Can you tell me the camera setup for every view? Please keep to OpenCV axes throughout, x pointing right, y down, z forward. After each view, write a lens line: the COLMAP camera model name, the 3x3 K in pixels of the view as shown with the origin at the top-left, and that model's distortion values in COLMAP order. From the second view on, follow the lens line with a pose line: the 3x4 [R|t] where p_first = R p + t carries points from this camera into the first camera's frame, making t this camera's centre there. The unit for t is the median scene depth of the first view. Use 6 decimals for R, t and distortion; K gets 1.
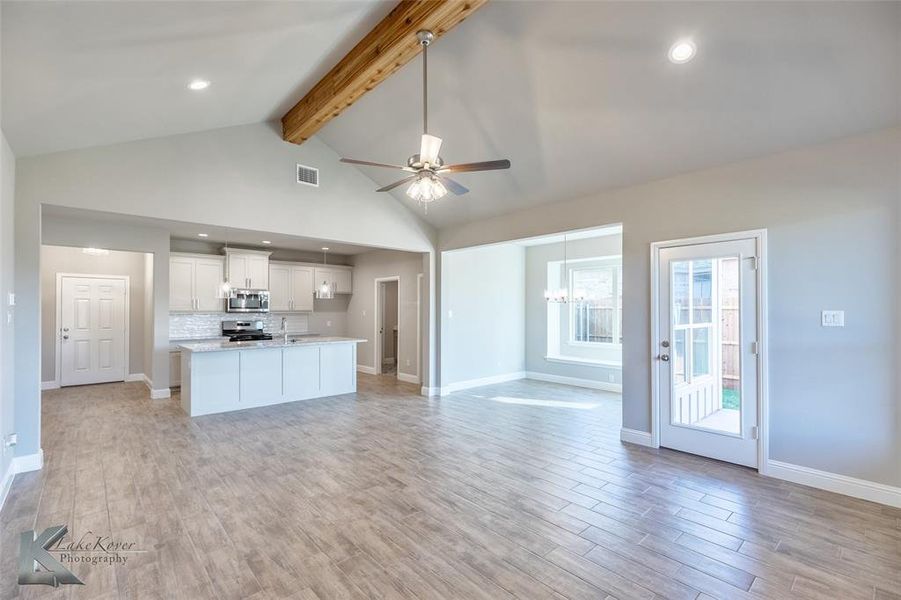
lens RADIAL K [[404.1, 0, 449.0], [0, 404.1, 309.0], [0, 0, 1]] dist [0.007443, 0.000378]
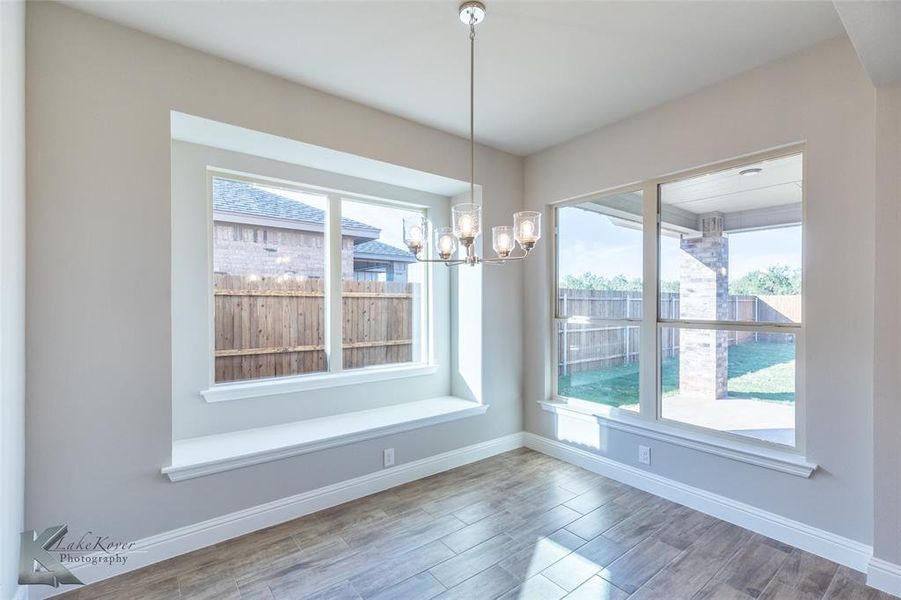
lens RADIAL K [[404.1, 0, 450.8], [0, 404.1, 306.1], [0, 0, 1]] dist [0.007443, 0.000378]
pose [[0.073338, -0.005796, 0.997290, -0.020088], [-0.004645, 0.999970, 0.006153, 0.022101], [-0.997296, -0.005083, 0.073309, 1.632825]]
